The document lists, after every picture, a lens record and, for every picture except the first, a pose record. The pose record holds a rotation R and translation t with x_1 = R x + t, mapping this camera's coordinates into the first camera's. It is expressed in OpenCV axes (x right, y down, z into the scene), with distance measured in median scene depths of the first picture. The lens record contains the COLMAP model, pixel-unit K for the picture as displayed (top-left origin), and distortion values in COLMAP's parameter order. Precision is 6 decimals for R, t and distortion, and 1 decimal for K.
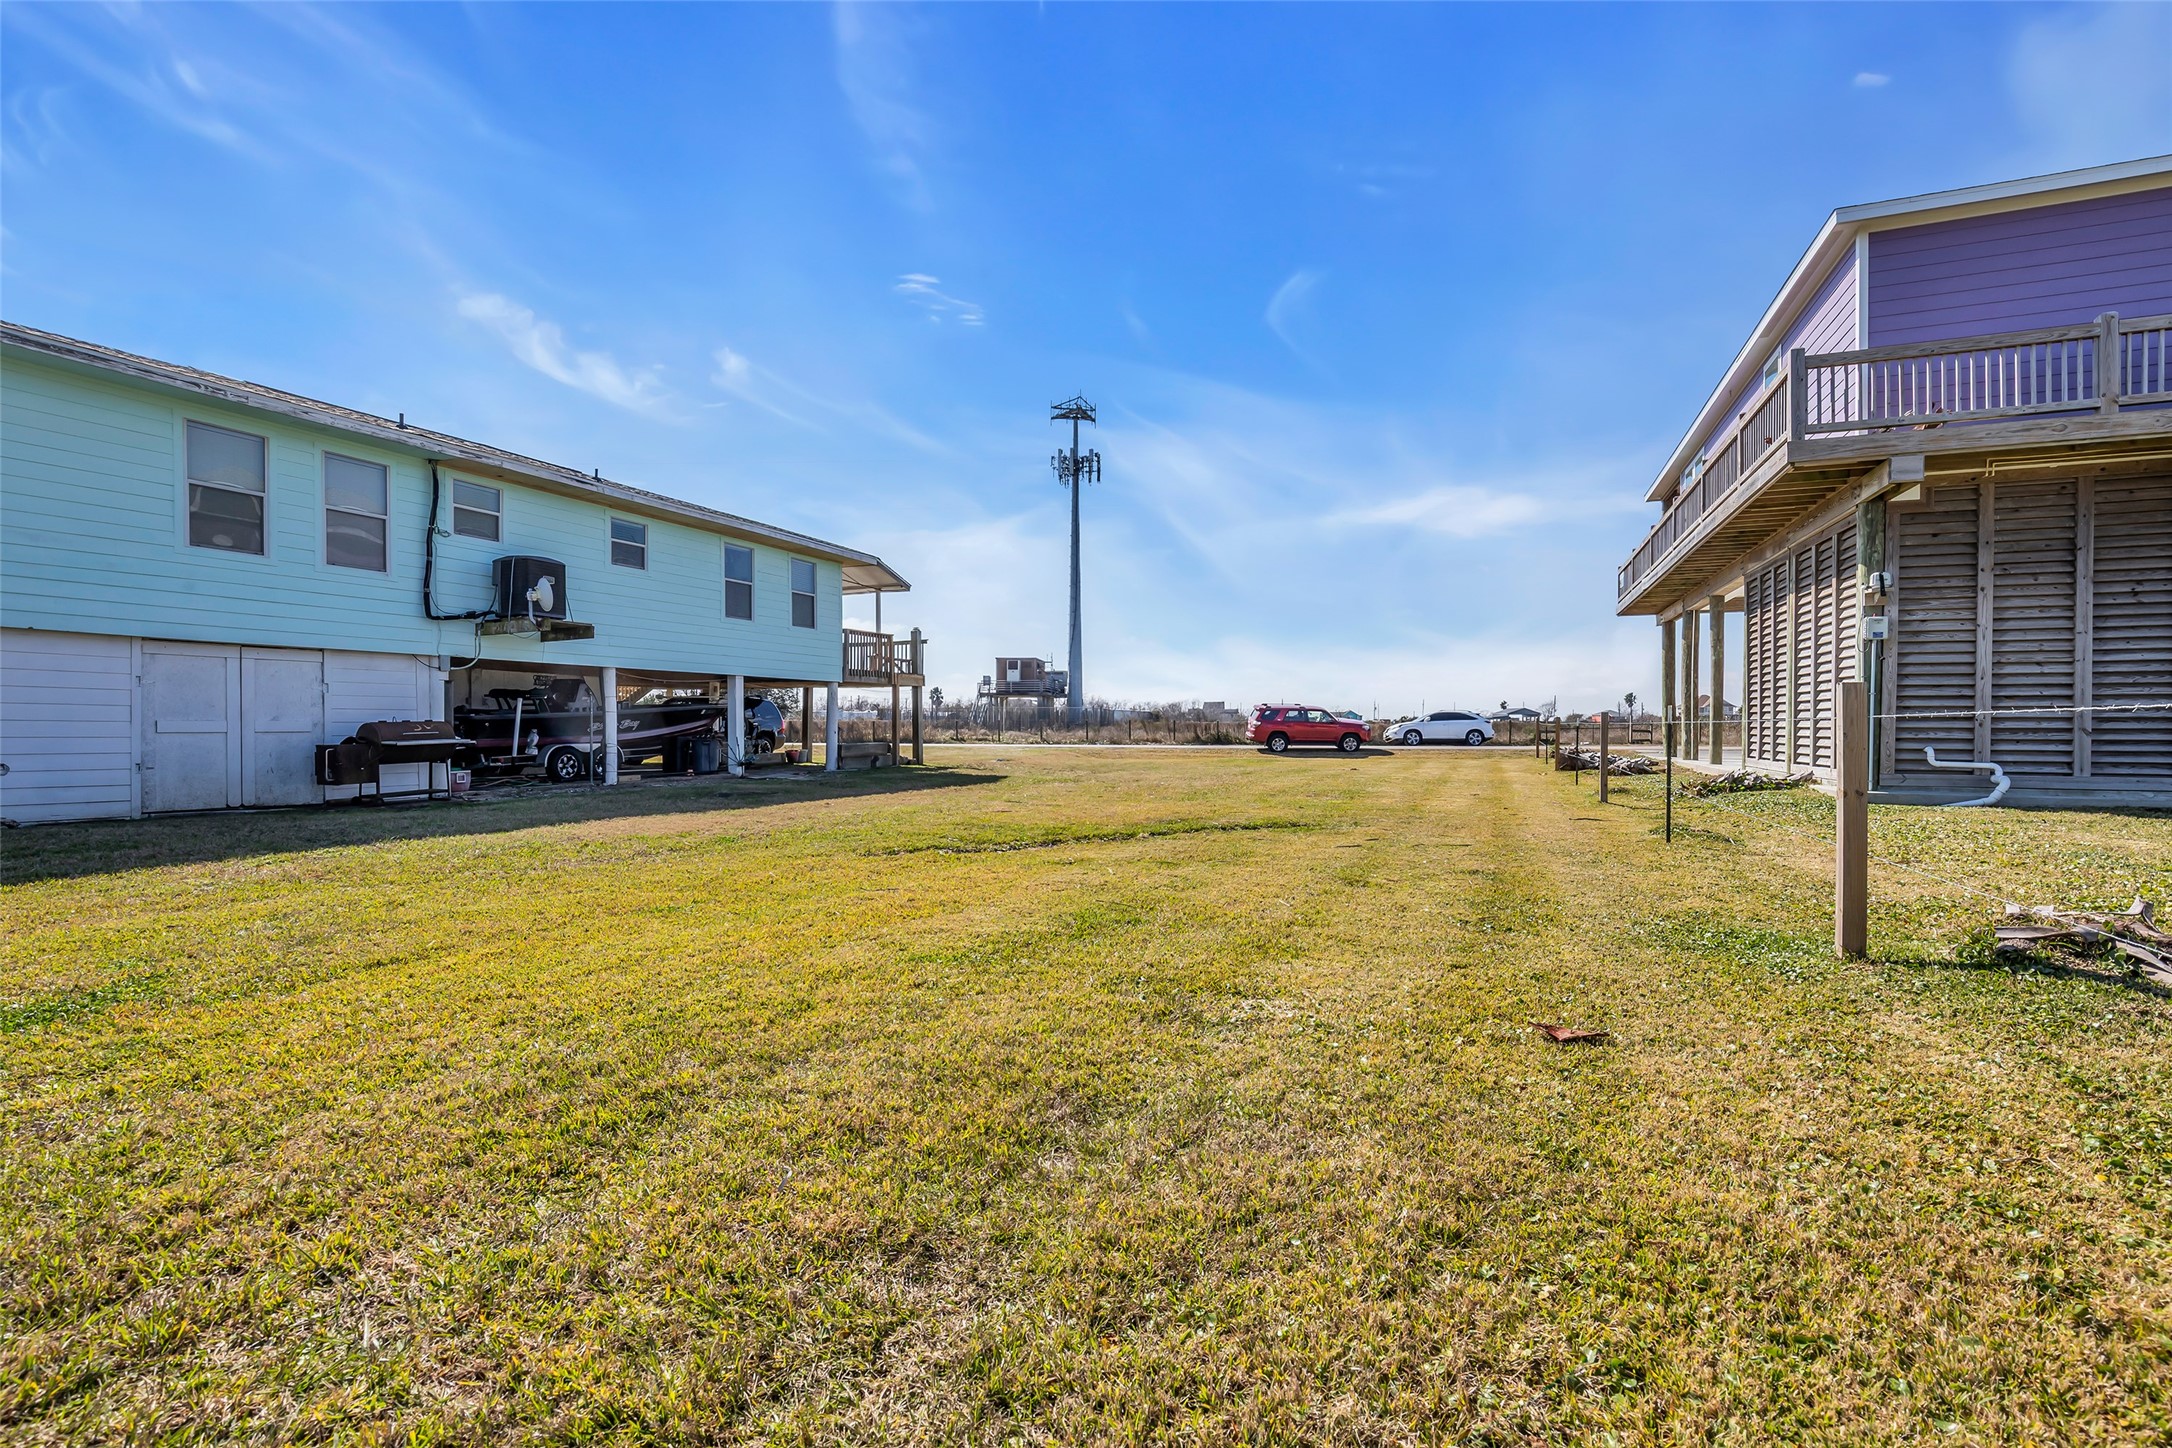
lens RADIAL K [[1002.6, 0, 1071.0], [0, 1002.6, 732.4], [0, 0, 1]] dist [-0.017818, 0.006134]
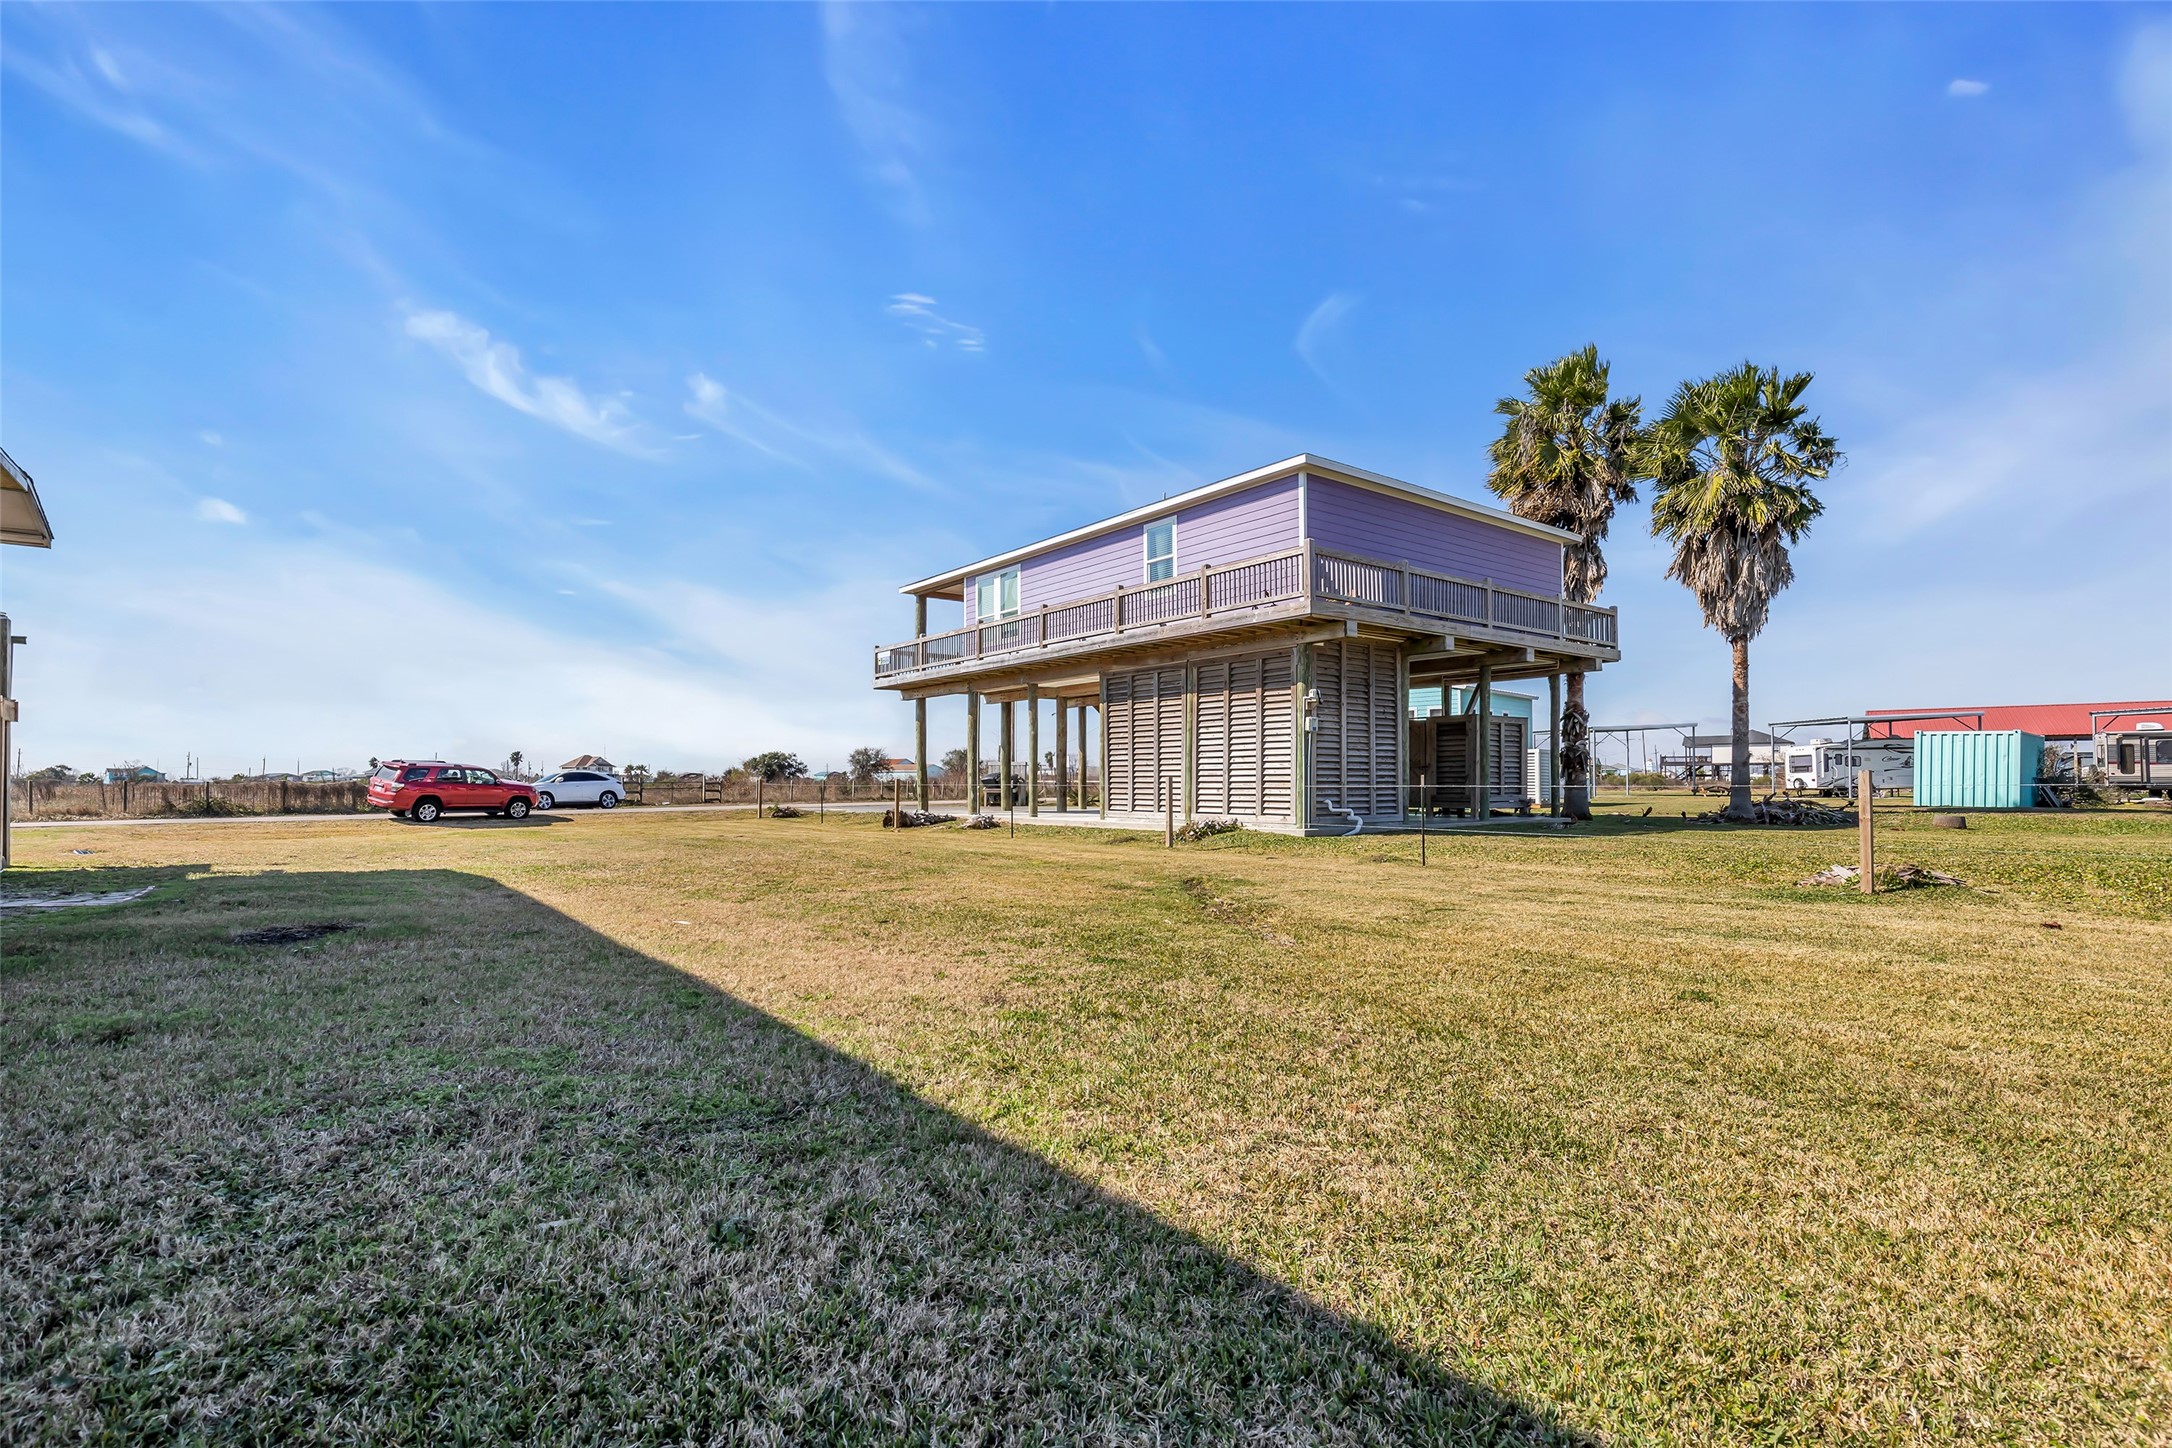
lens RADIAL K [[1002.6, 0, 1126.9], [0, 1002.6, 749.0], [0, 0, 1]] dist [-0.017818, 0.006134]
pose [[0.504074, 0.026279, 0.863260, -0.472864], [0.010752, 0.999269, -0.036698, -0.007787], [-0.863593, 0.027780, 0.503423, 0.310228]]
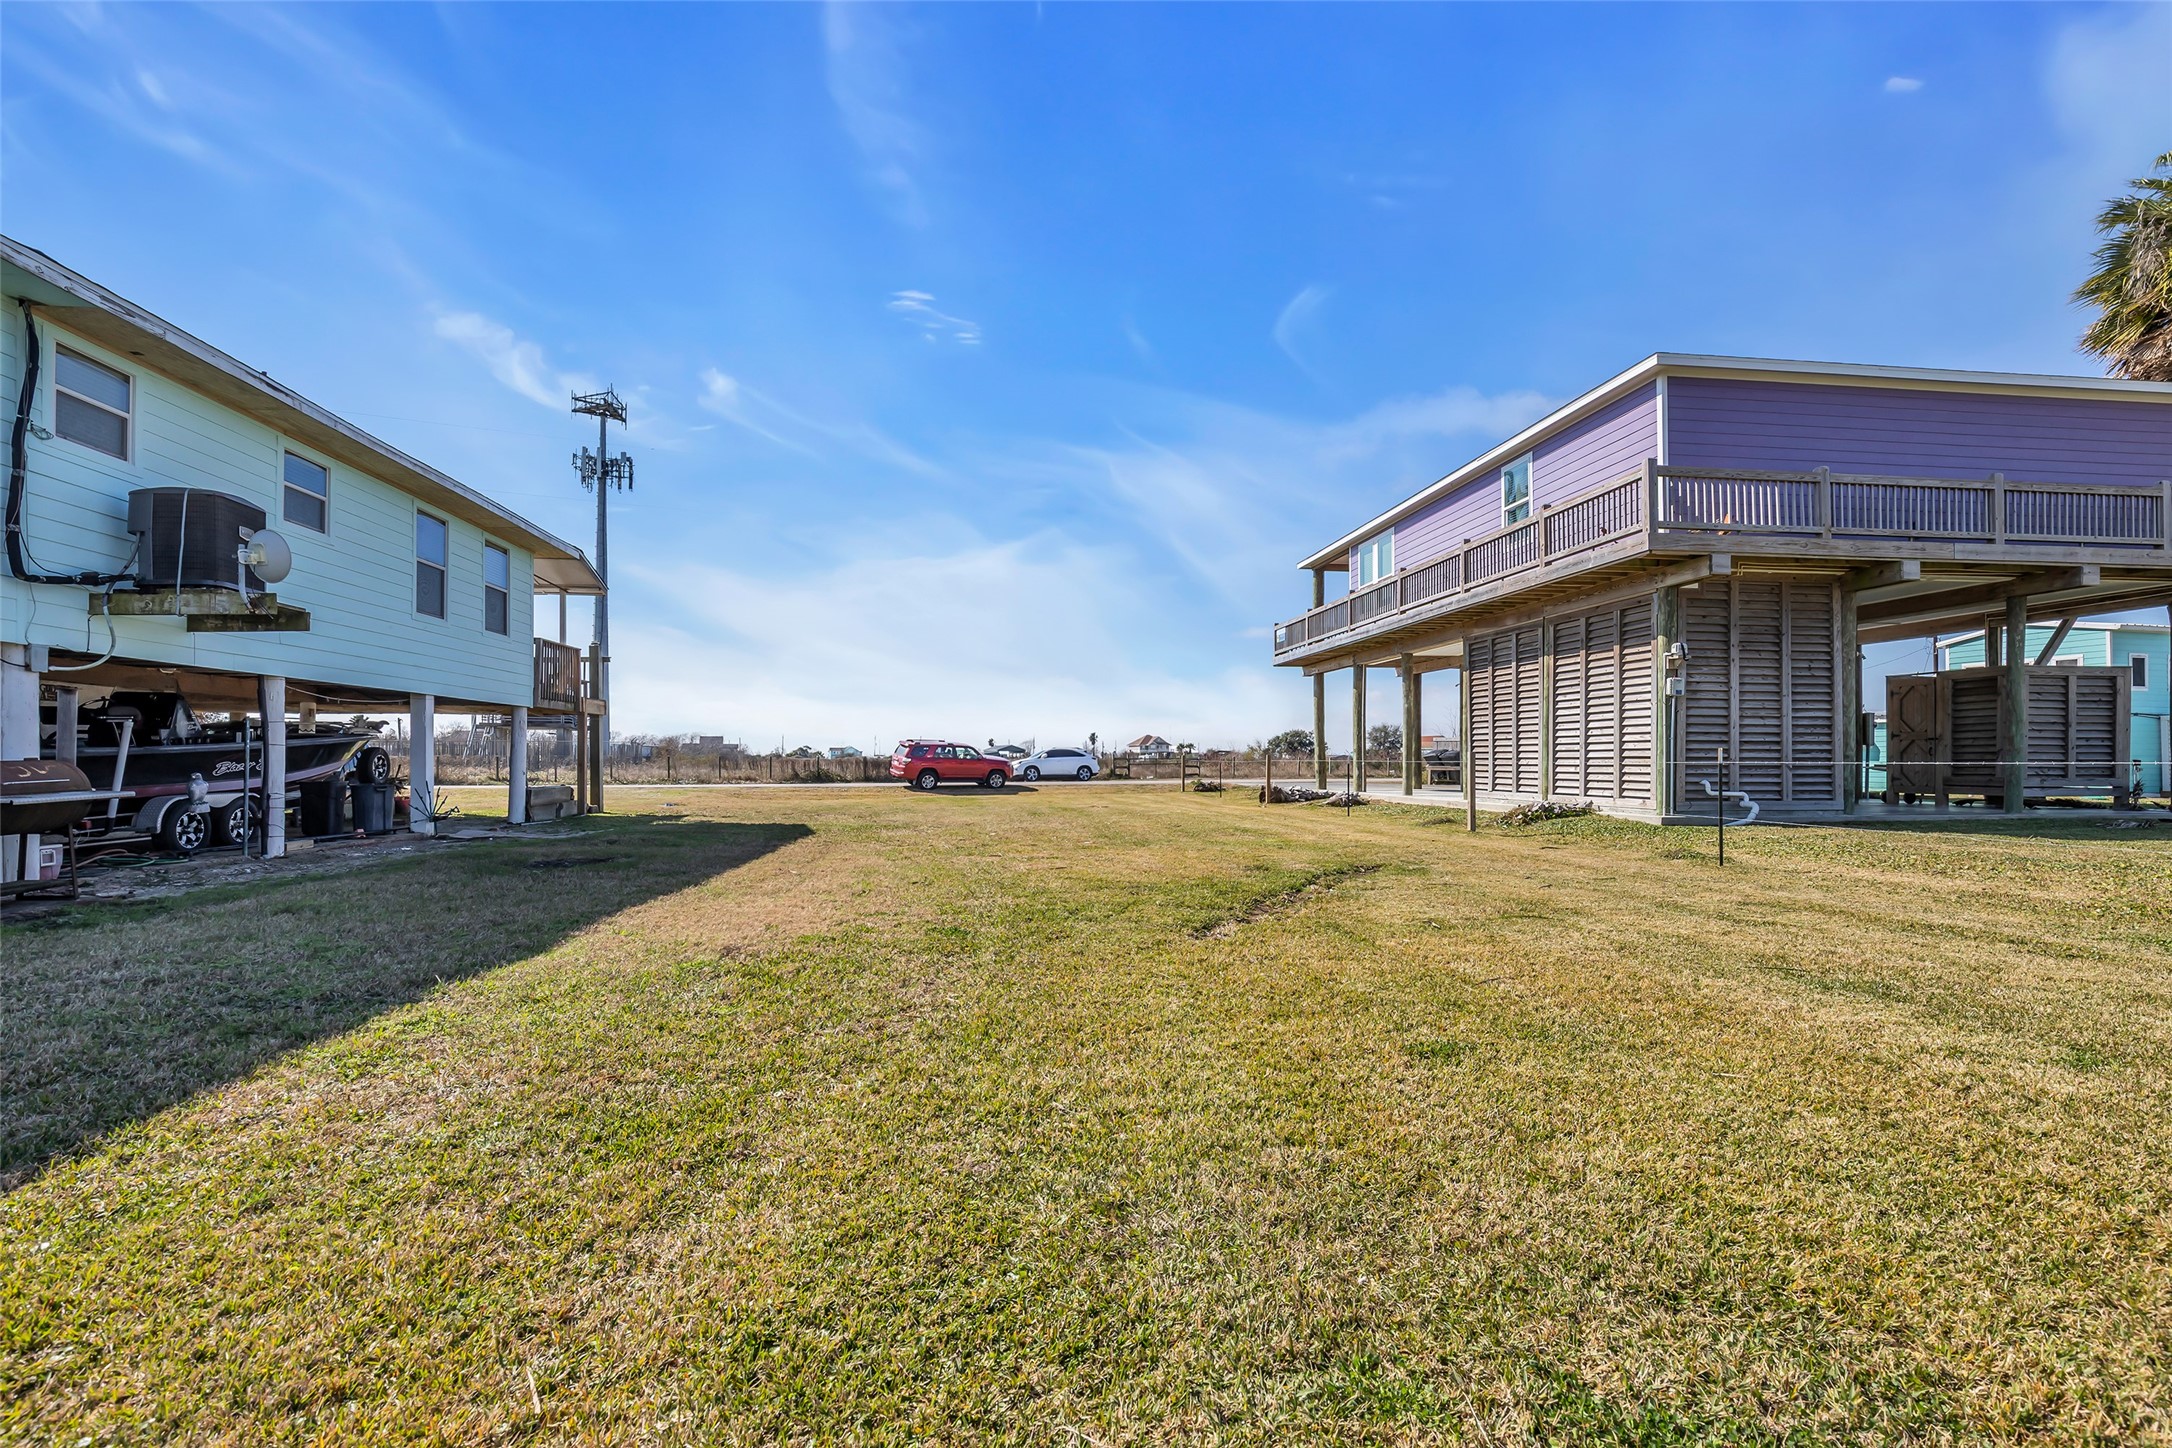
lens RADIAL K [[1002.6, 0, 1094.5], [0, 1002.6, 743.6], [0, 0, 1]] dist [-0.017818, 0.006134]
pose [[0.873328, 0.007933, 0.487068, -0.308632], [0.004003, 0.999717, -0.023460, -0.003864], [-0.487117, 0.022438, 0.873049, 0.171684]]
